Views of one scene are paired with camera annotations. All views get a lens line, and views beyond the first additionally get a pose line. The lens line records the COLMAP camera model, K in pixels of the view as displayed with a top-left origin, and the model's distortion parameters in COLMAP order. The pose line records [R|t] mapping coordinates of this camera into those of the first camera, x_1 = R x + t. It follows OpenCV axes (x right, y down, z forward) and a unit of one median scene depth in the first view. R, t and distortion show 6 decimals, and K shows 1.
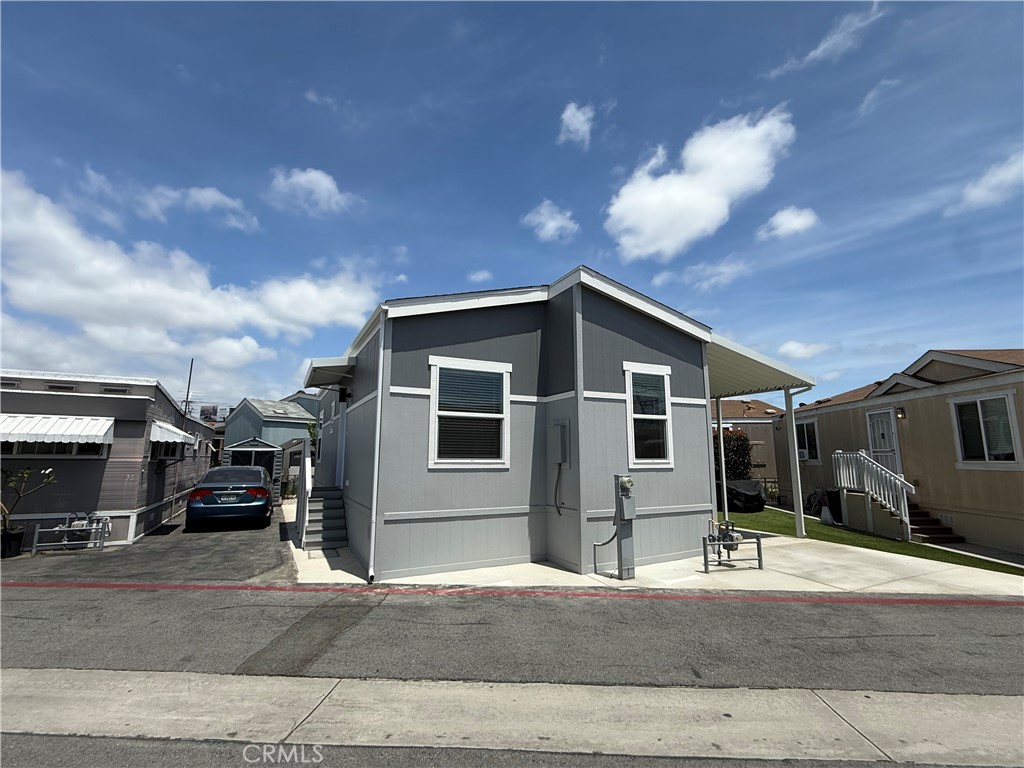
lens RADIAL K [[450.8, 0, 518.9], [0, 450.8, 388.0], [0, 0, 1]] dist [-0.001772, -0.000354]
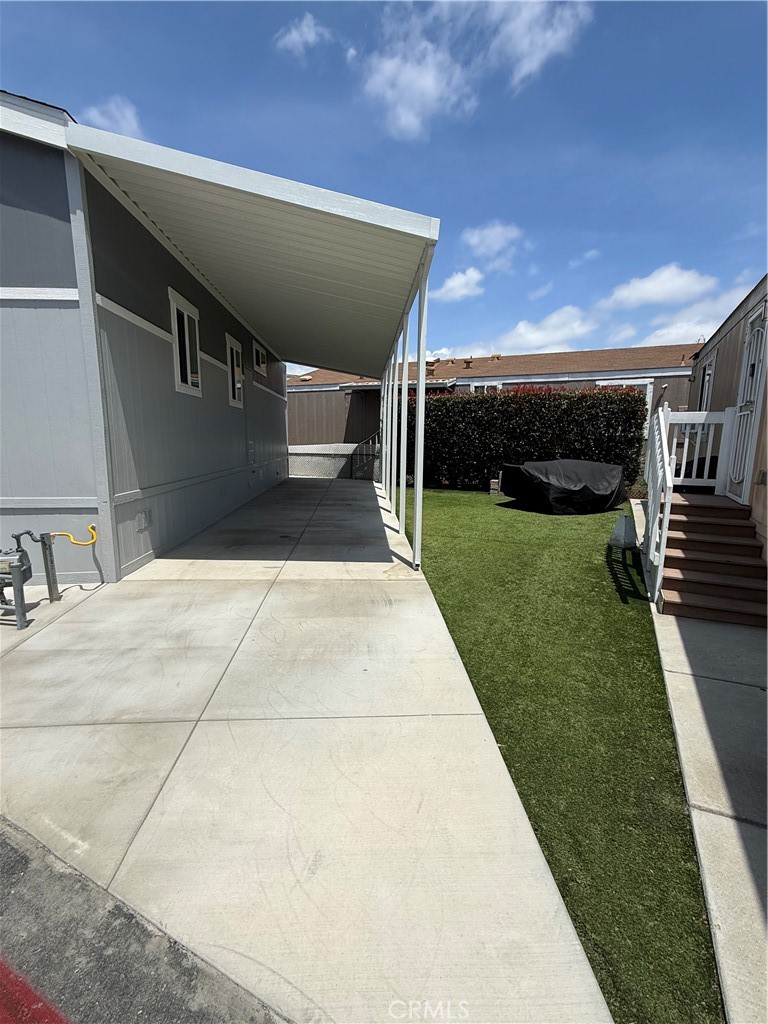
lens RADIAL K [[450.8, 0, 384.0], [0, 450.8, 512.0], [0, 0, 1]] dist [-0.001772, -0.000354]
pose [[0.929718, 0.066088, -0.362295, 1.007144], [0.049694, 0.952255, 0.301232, 0.137166], [0.364905, -0.298064, 0.882044, 0.688683]]
